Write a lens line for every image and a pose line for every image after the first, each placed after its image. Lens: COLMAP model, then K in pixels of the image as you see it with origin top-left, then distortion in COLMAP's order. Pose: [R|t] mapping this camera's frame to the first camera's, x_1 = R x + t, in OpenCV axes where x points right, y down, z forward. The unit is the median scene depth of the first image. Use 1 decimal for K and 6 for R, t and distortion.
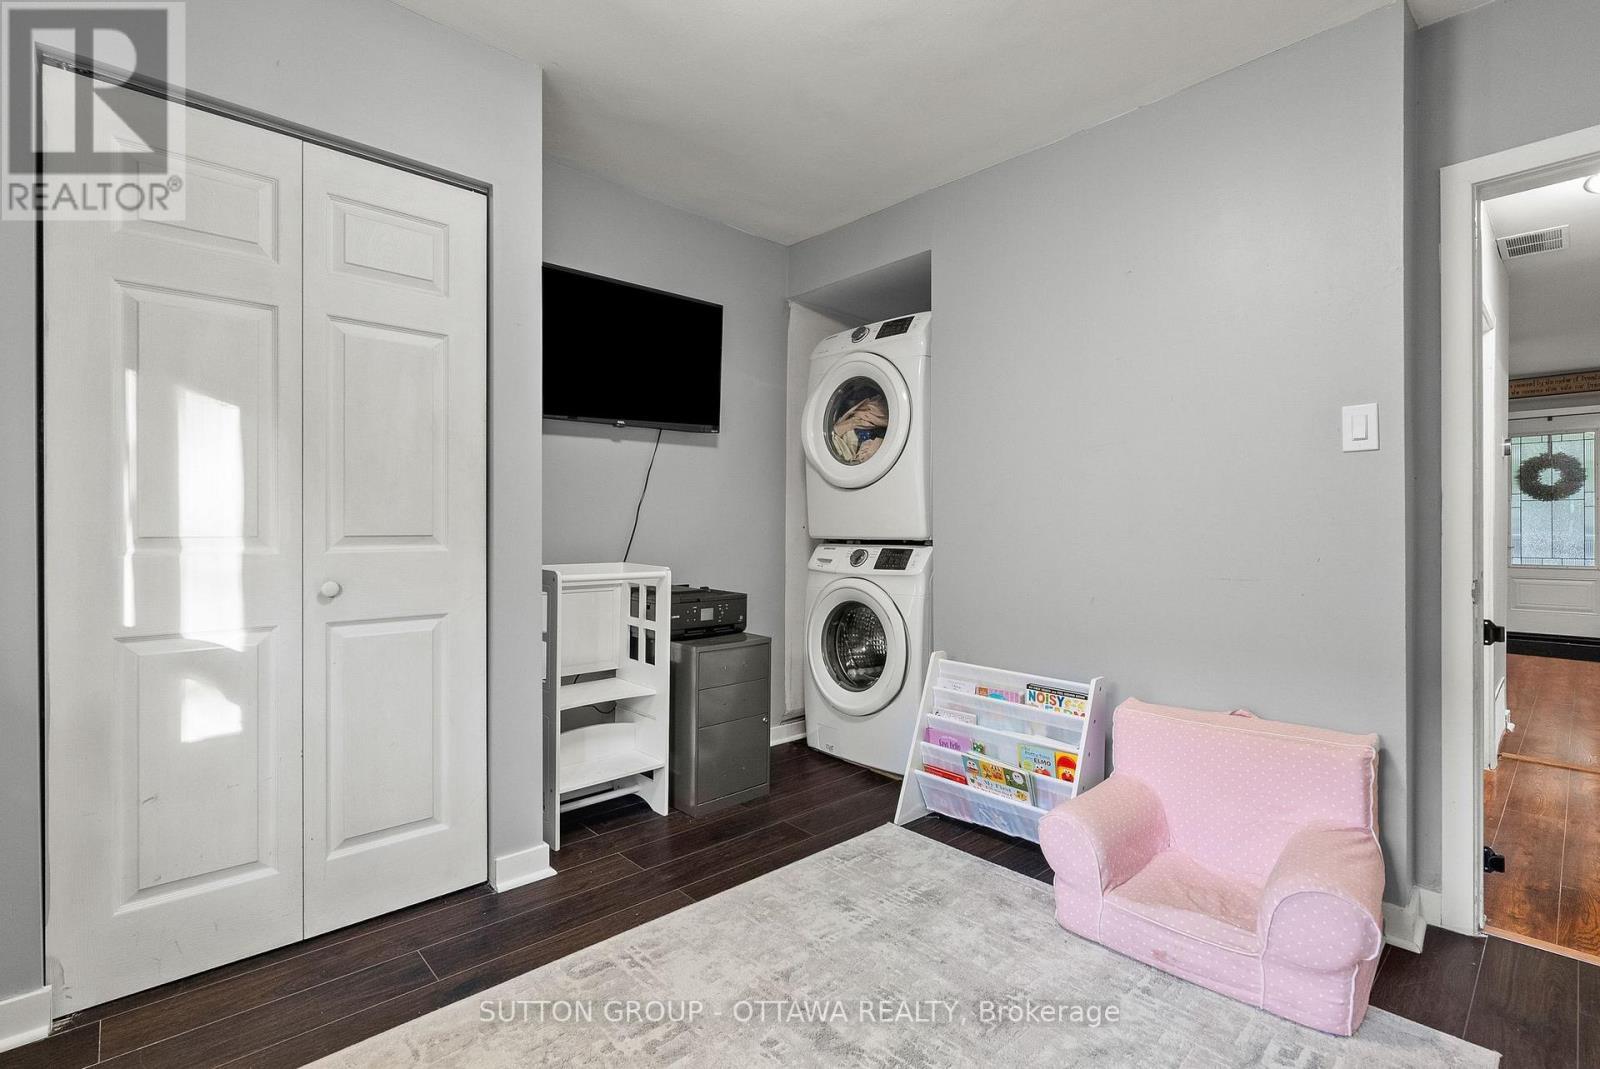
lens RADIAL K [[723.5, 0, 806.8], [0, 723.5, 525.3], [0, 0, 1]] dist [-0.003374, -0.000041]
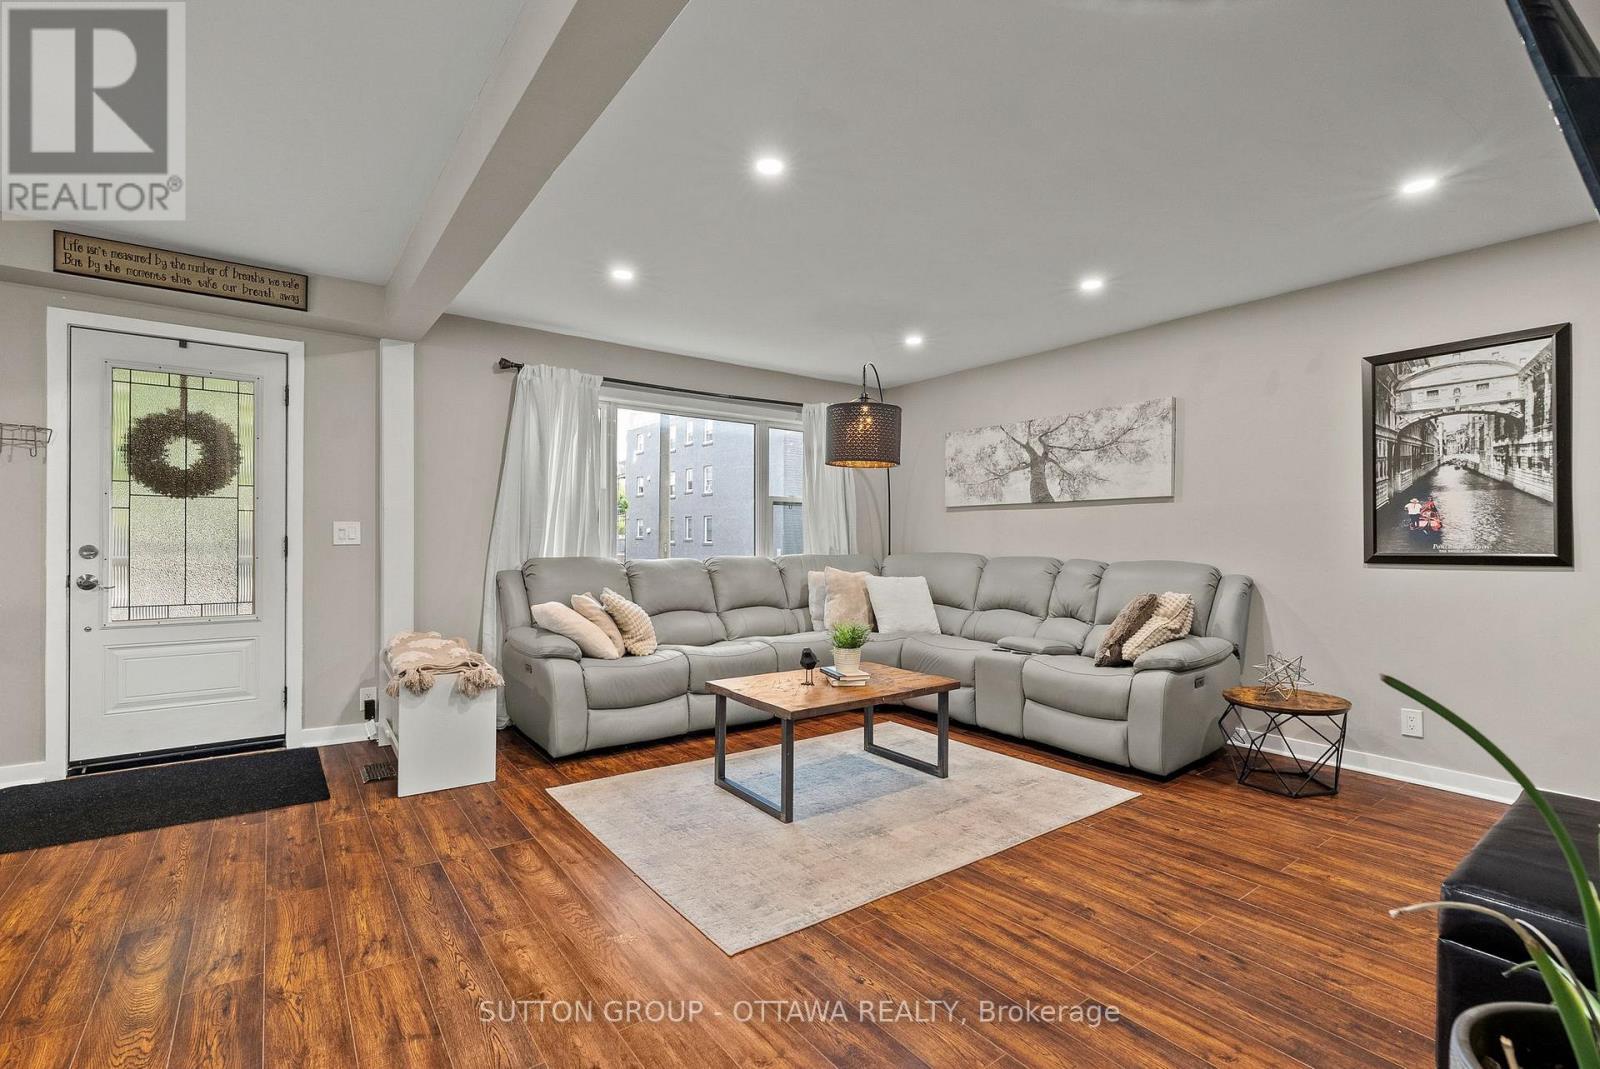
lens RADIAL K [[723.5, 0, 804.0], [0, 723.5, 535.4], [0, 0, 1]] dist [-0.003374, -0.000041]
pose [[0.106479, 0.002473, 0.994312, 0.544554], [-0.006602, 0.999977, -0.001780, -0.007924], [-0.994293, -0.006375, 0.106493, 0.480786]]
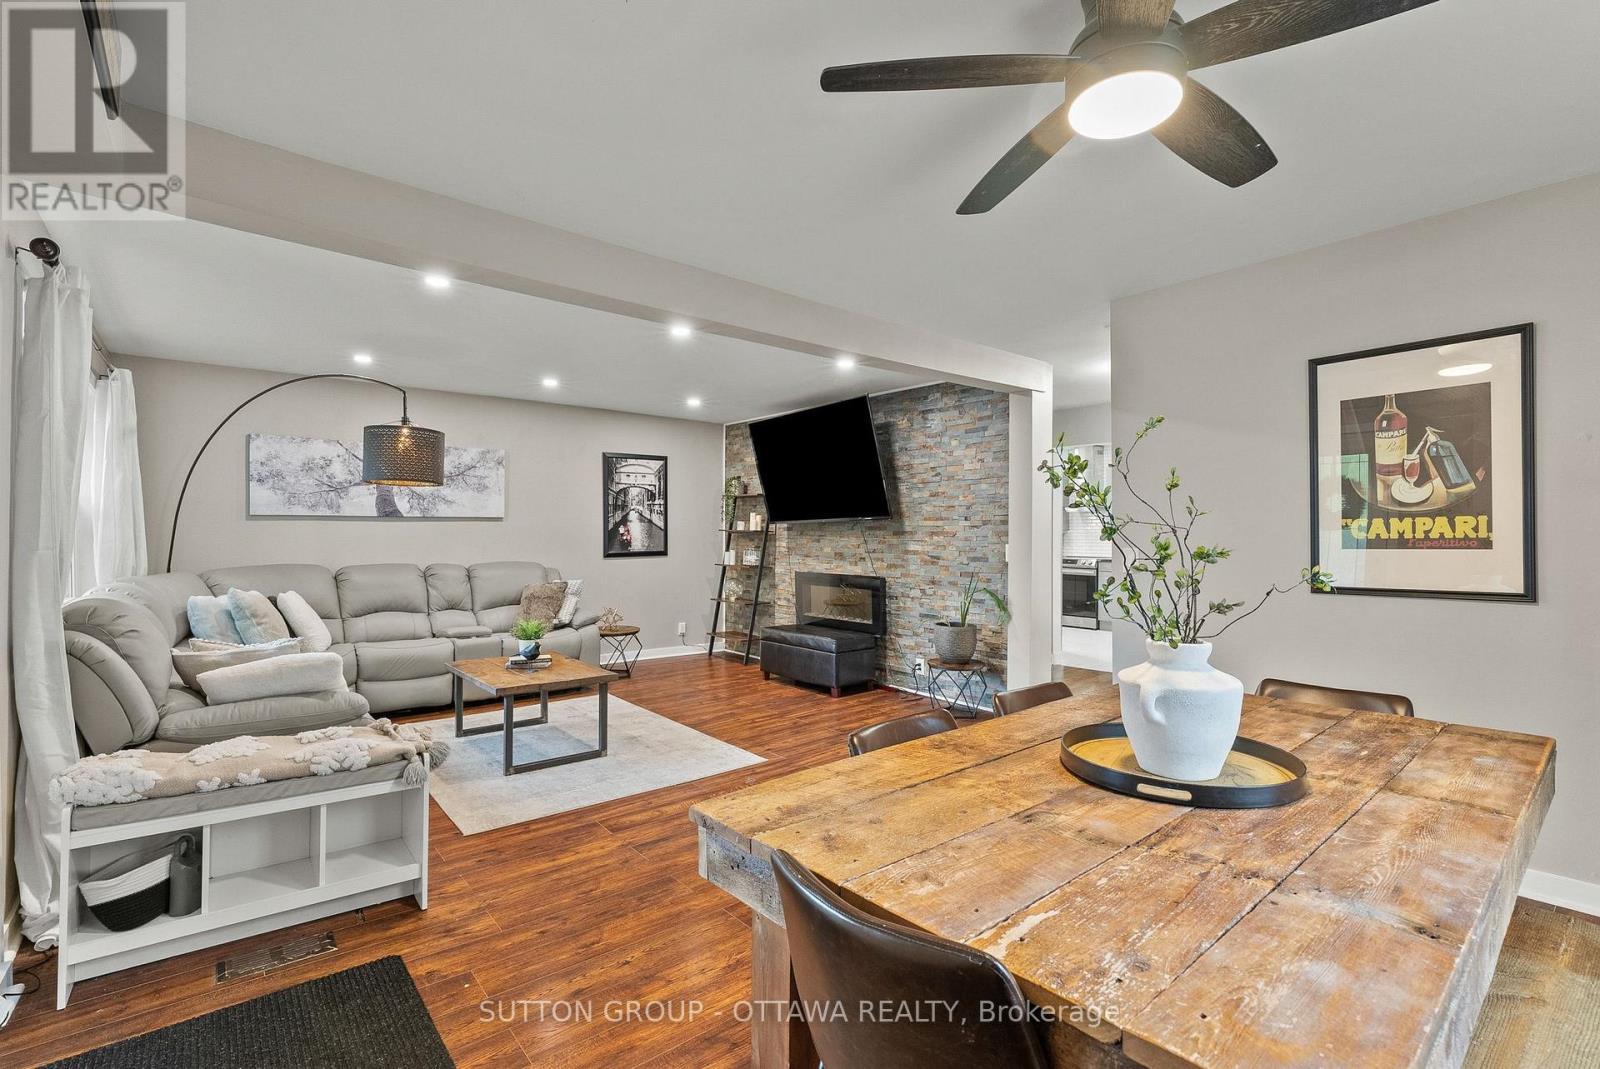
lens RADIAL K [[723.5, 0, 802.4], [0, 723.5, 531.5], [0, 0, 1]] dist [-0.003374, -0.000041]
pose [[-0.998593, -0.007046, 0.052558, 0.773758], [-0.007146, 0.999973, -0.001718, -0.028588], [-0.052545, -0.002091, -0.998616, 1.142083]]
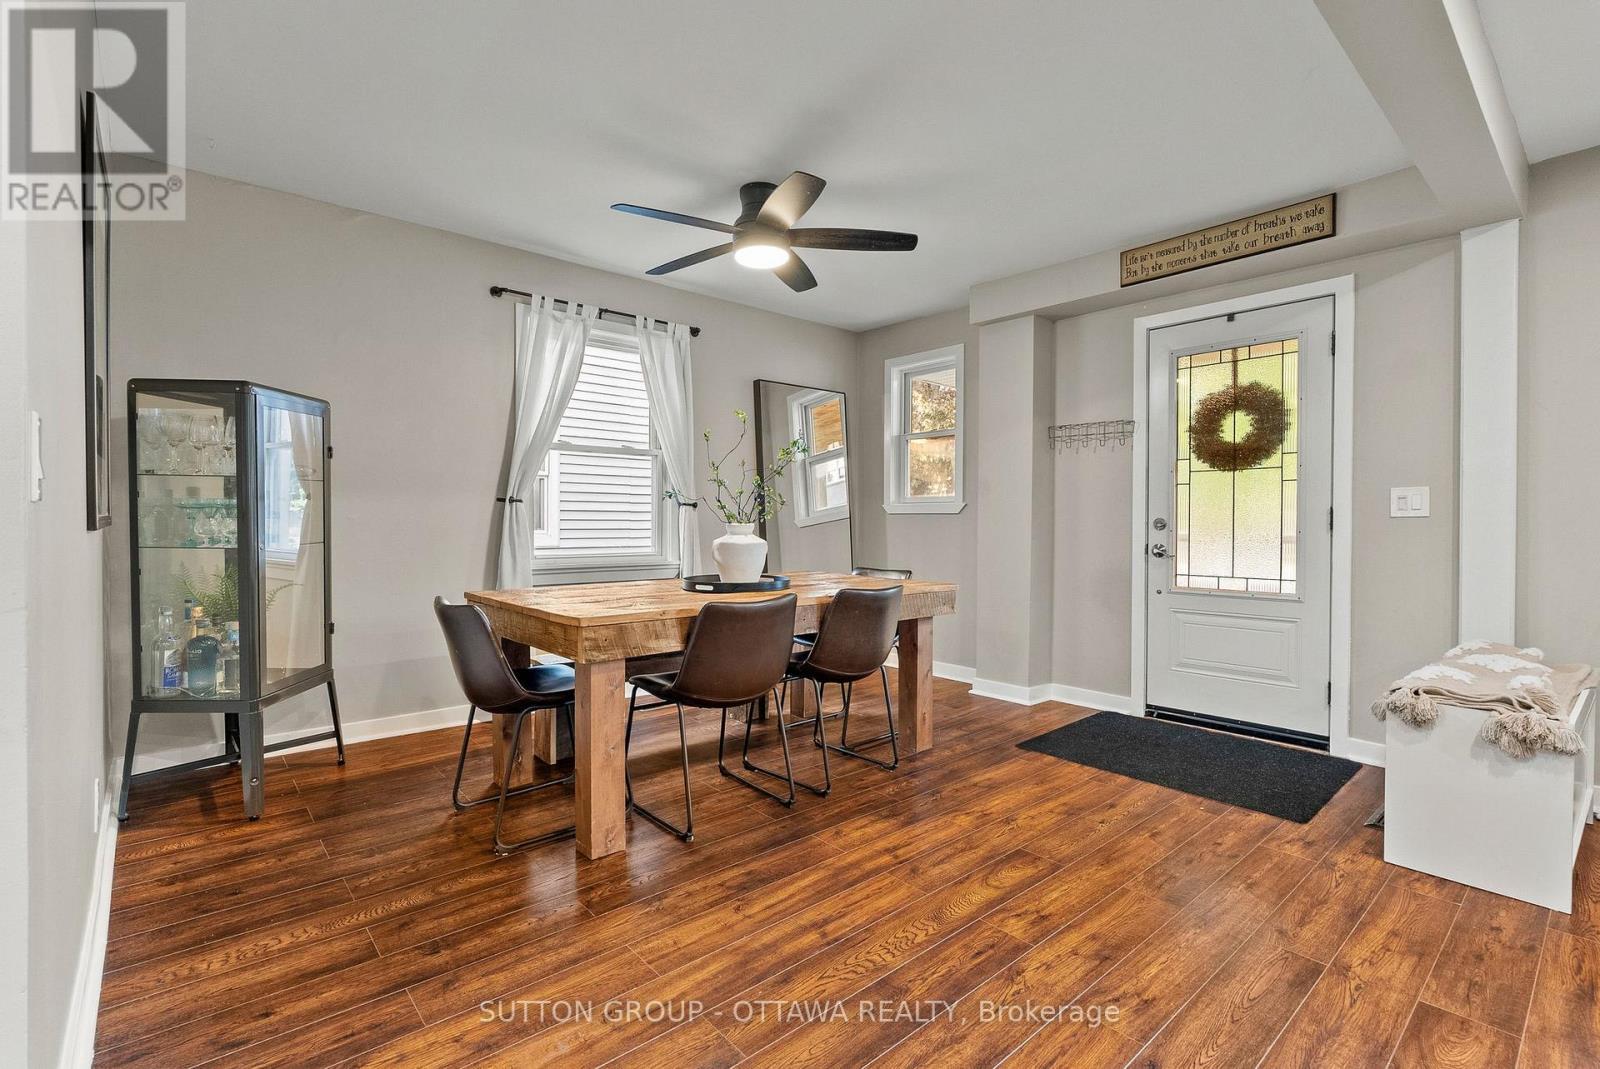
lens RADIAL K [[723.5, 0, 793.7], [0, 723.5, 529.1], [0, 0, 1]] dist [-0.003374, -0.000041]
pose [[0.999638, 0.000339, -0.026915, 0.715645], [-0.000088, 0.999957, 0.009318, 0.004581], [0.026917, -0.009313, 0.999594, 0.448673]]
